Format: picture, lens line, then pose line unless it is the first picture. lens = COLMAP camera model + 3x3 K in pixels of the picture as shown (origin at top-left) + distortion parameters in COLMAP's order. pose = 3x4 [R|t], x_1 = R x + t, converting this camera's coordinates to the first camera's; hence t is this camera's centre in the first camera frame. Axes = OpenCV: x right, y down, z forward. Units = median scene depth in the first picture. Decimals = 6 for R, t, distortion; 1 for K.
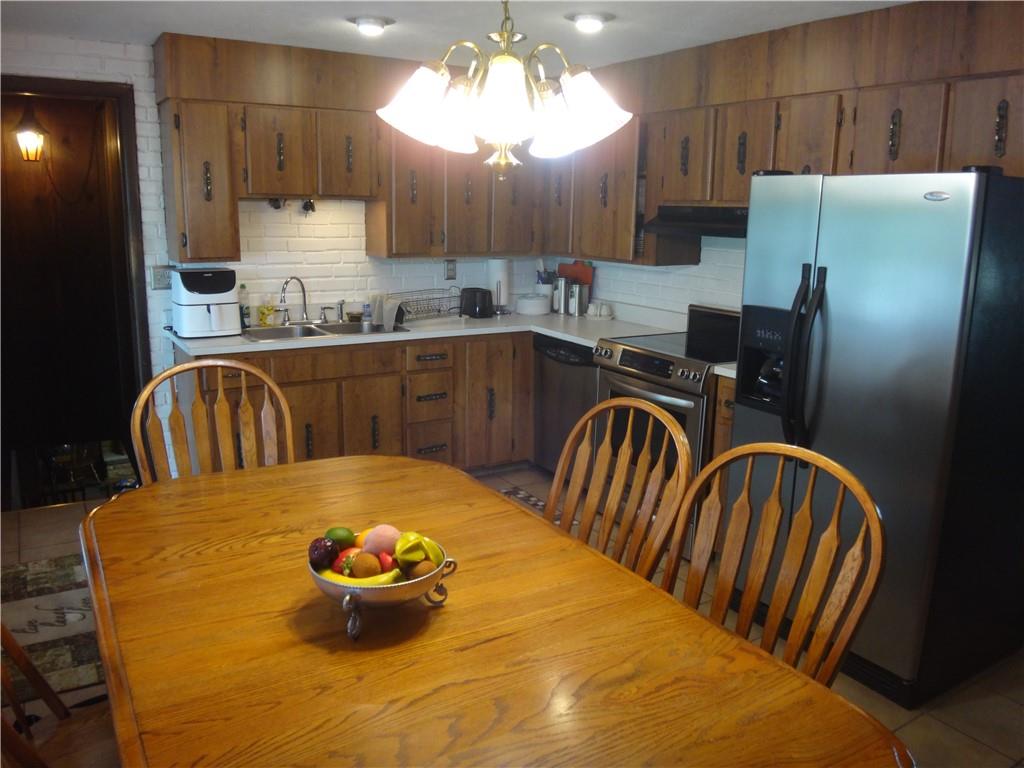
lens RADIAL K [[795.3, 0, 508.3], [0, 795.3, 379.1], [0, 0, 1]] dist [-0.024932, -0.056812]
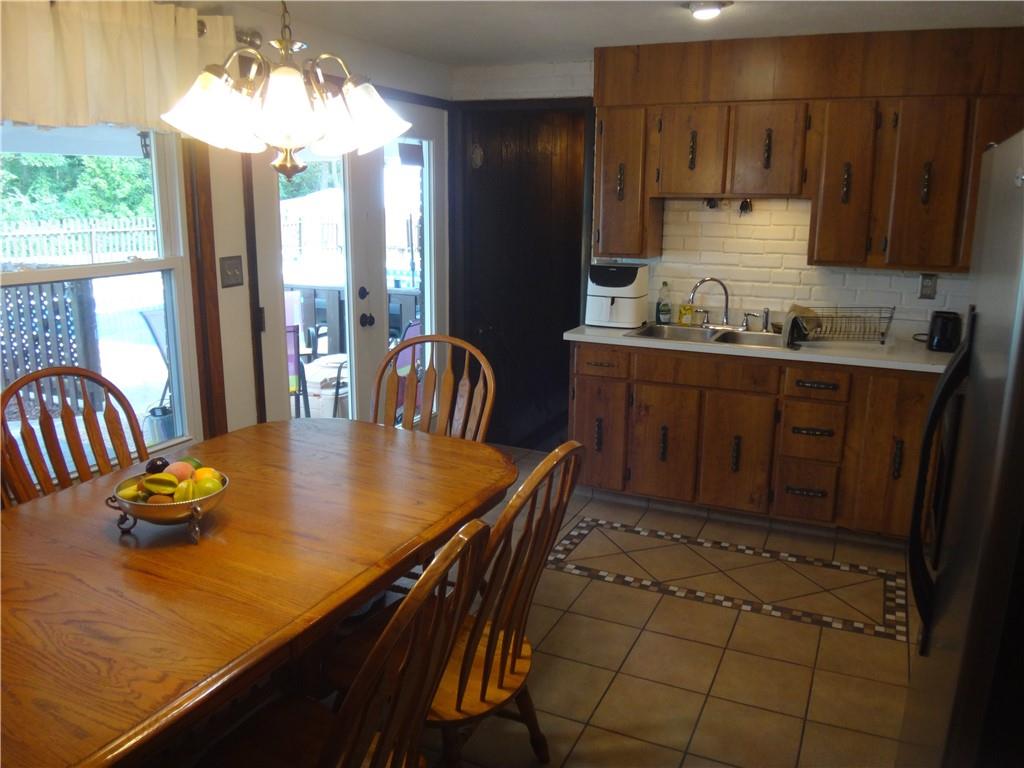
lens RADIAL K [[795.3, 0, 508.3], [0, 795.3, 379.1], [0, 0, 1]] dist [-0.024932, -0.056812]
pose [[0.549061, 0.172794, -0.817725, 0.408891], [-0.171311, 0.980889, 0.092245, -0.054921], [0.818037, 0.089437, 0.568170, 0.254923]]
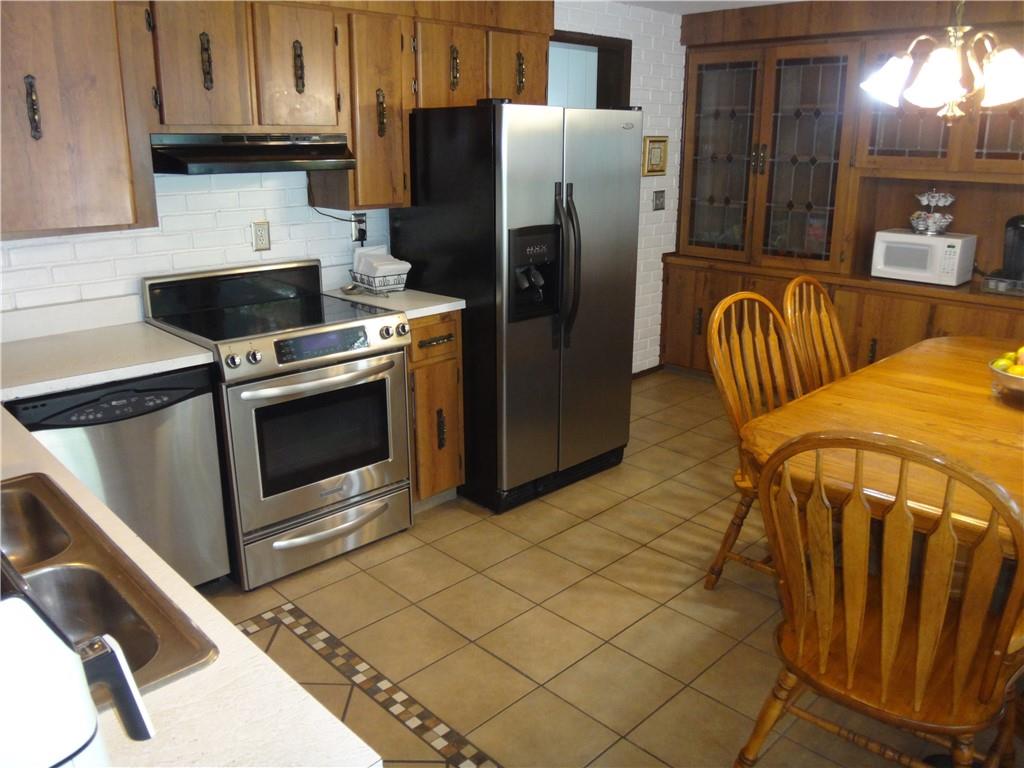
lens RADIAL K [[795.3, 0, 508.3], [0, 795.3, 379.1], [0, 0, 1]] dist [-0.024932, -0.056812]
pose [[-0.219940, -0.300869, 0.927957, -0.505966], [0.198970, 0.917417, 0.344611, -0.186826], [-0.955007, 0.260429, -0.141912, 0.814811]]
